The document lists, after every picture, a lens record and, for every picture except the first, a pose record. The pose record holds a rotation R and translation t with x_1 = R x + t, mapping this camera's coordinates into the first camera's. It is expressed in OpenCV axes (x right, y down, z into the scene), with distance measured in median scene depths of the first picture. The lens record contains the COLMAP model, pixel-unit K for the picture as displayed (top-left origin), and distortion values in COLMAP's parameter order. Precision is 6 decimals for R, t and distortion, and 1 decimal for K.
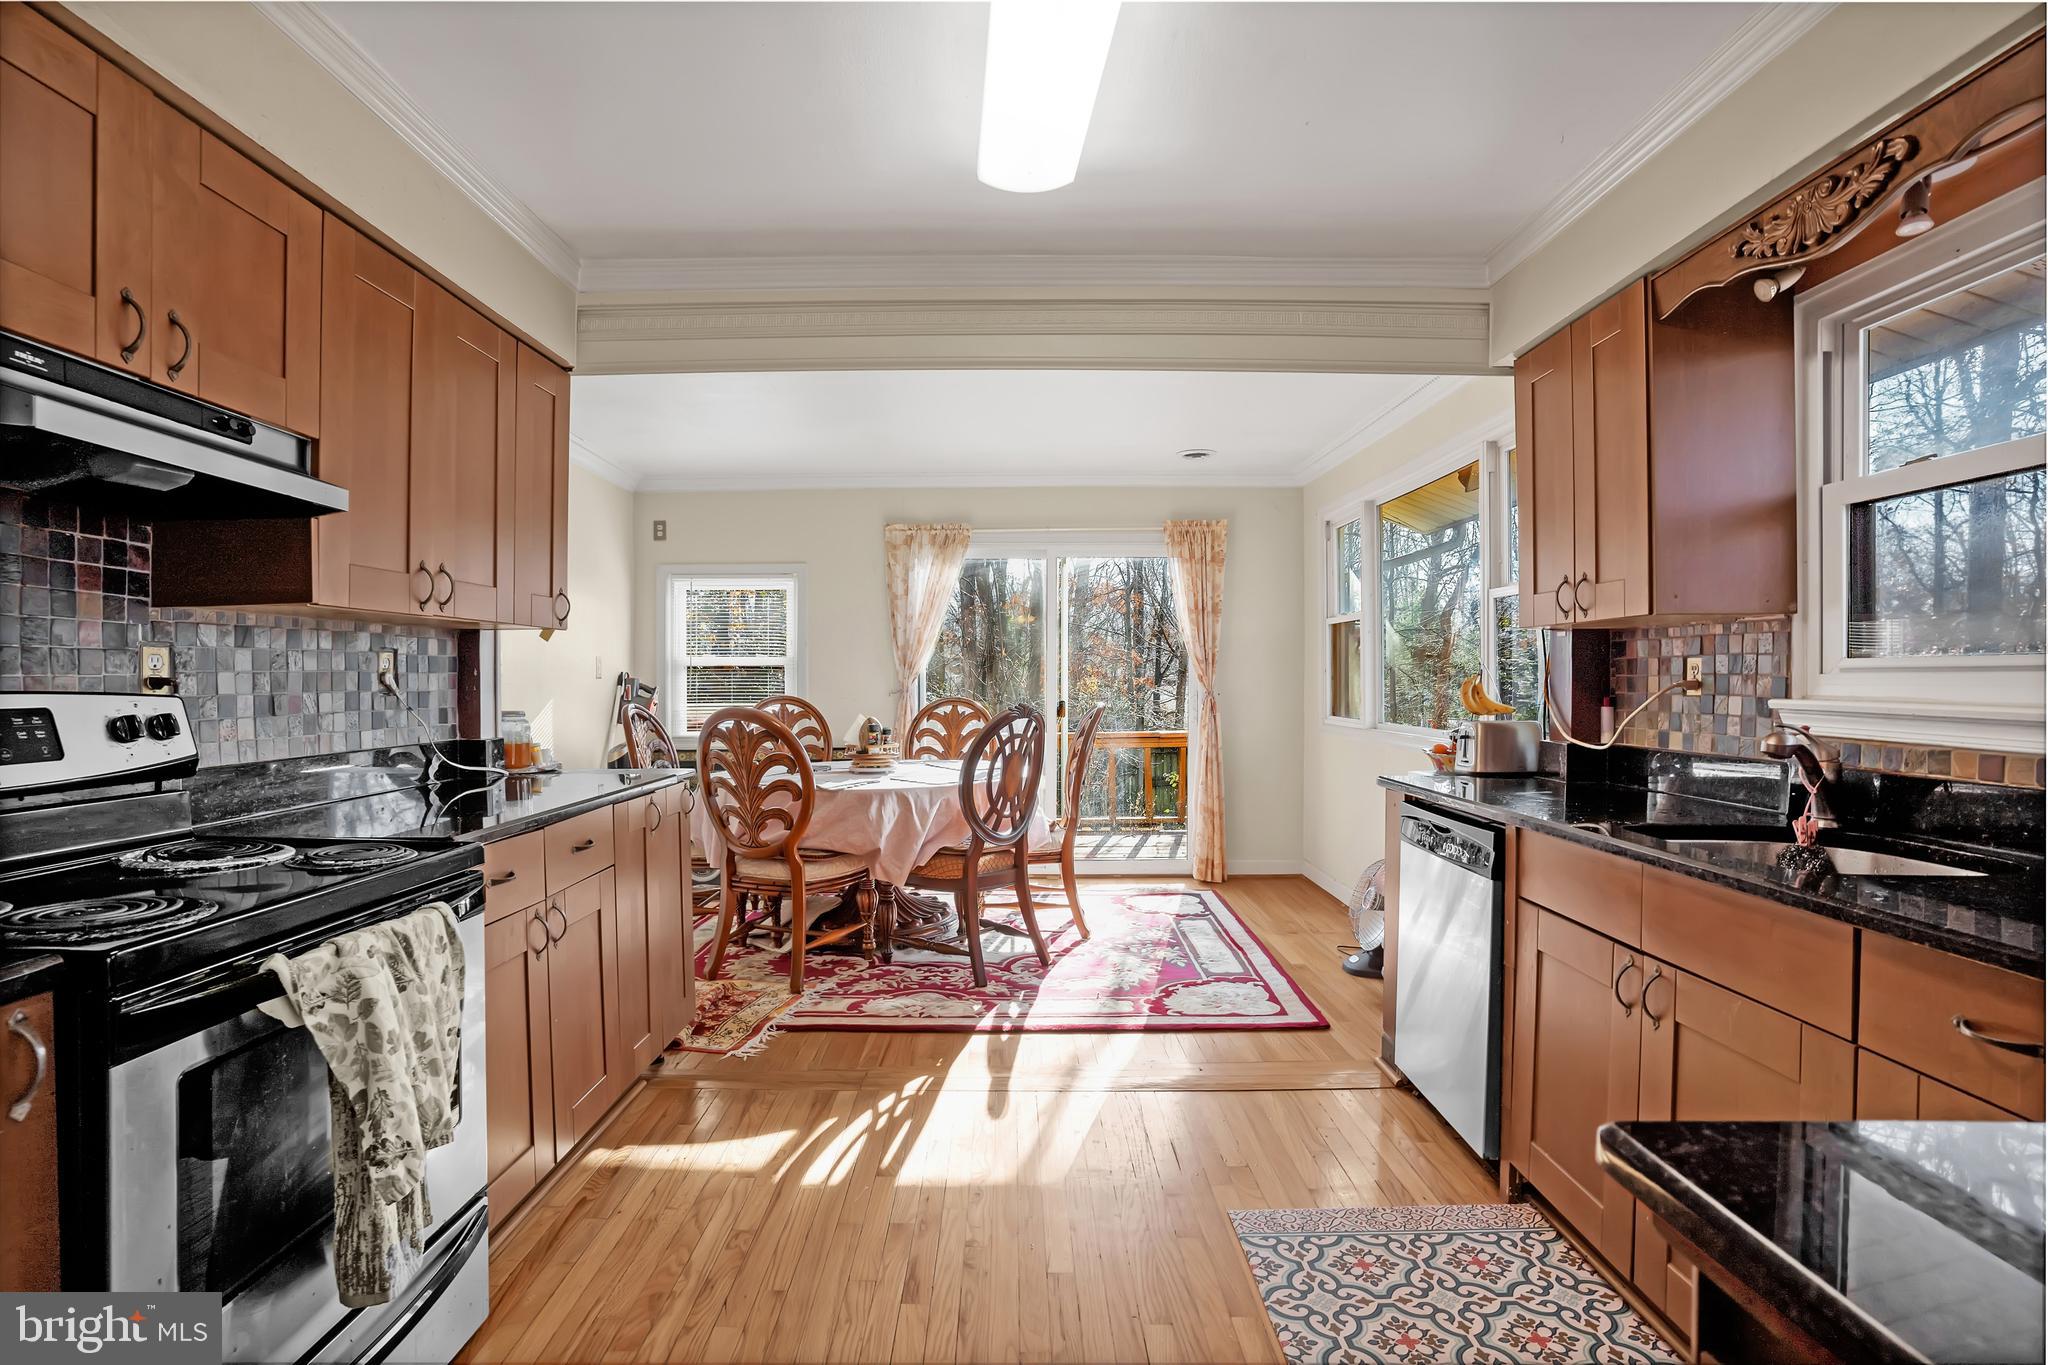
lens RADIAL K [[1033.0, 0, 1037.2], [0, 1033.0, 692.5], [0, 0, 1]] dist [-0.067520, 0.023715]
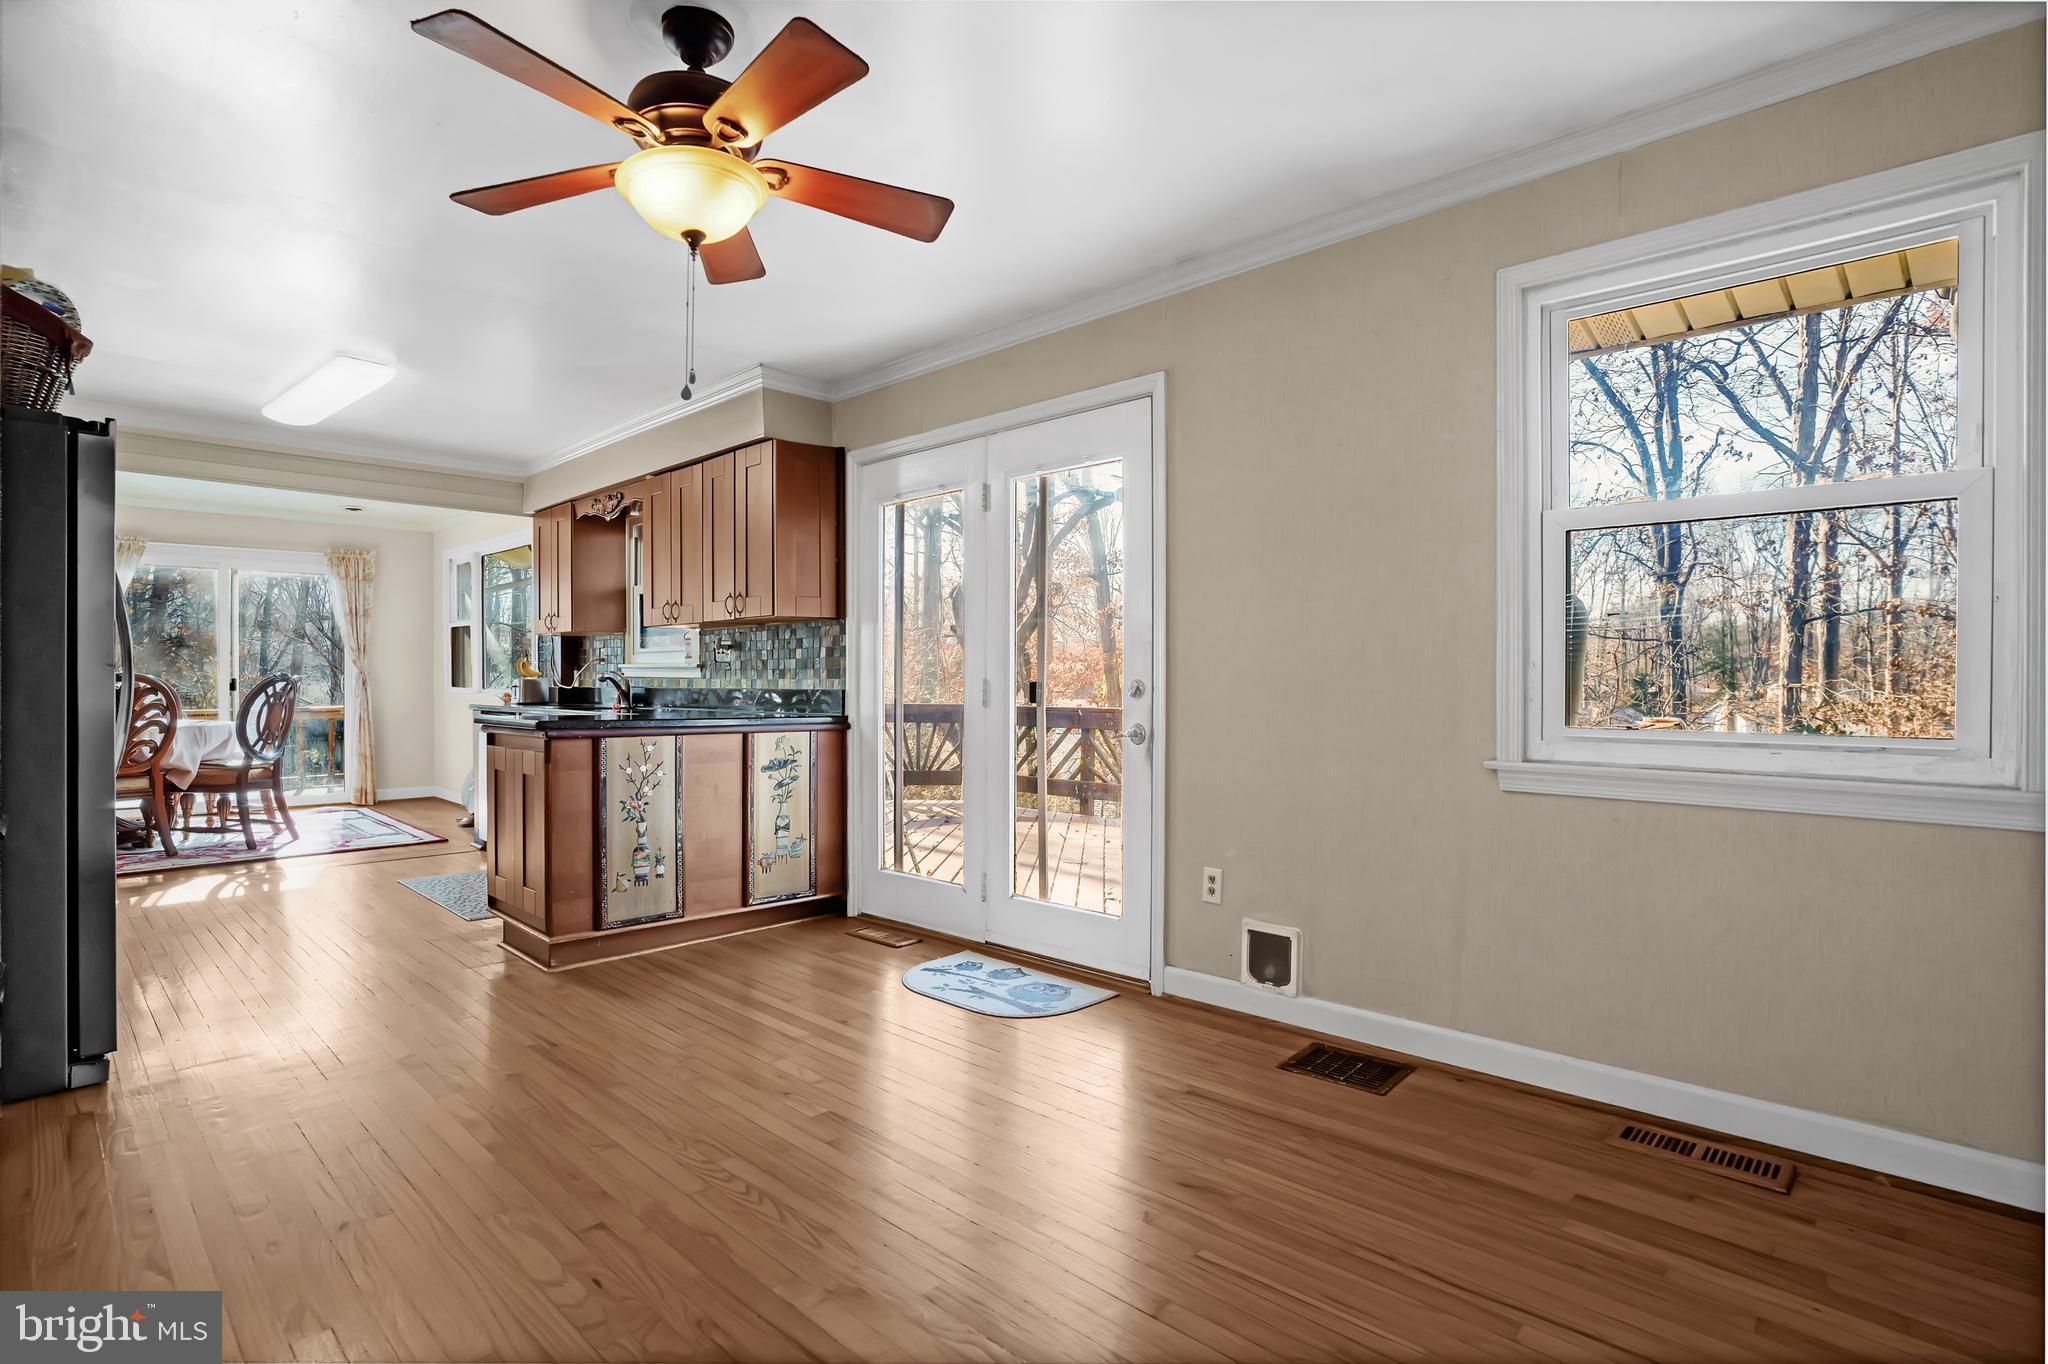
lens RADIAL K [[1033.0, 0, 1035.9], [0, 1033.0, 689.1], [0, 0, 1]] dist [-0.067520, 0.023715]
pose [[0.711917, -0.008116, 0.702216, -0.233136], [0.009335, 0.999954, 0.002093, 0.046783], [-0.702201, 0.005065, 0.711960, -1.027296]]
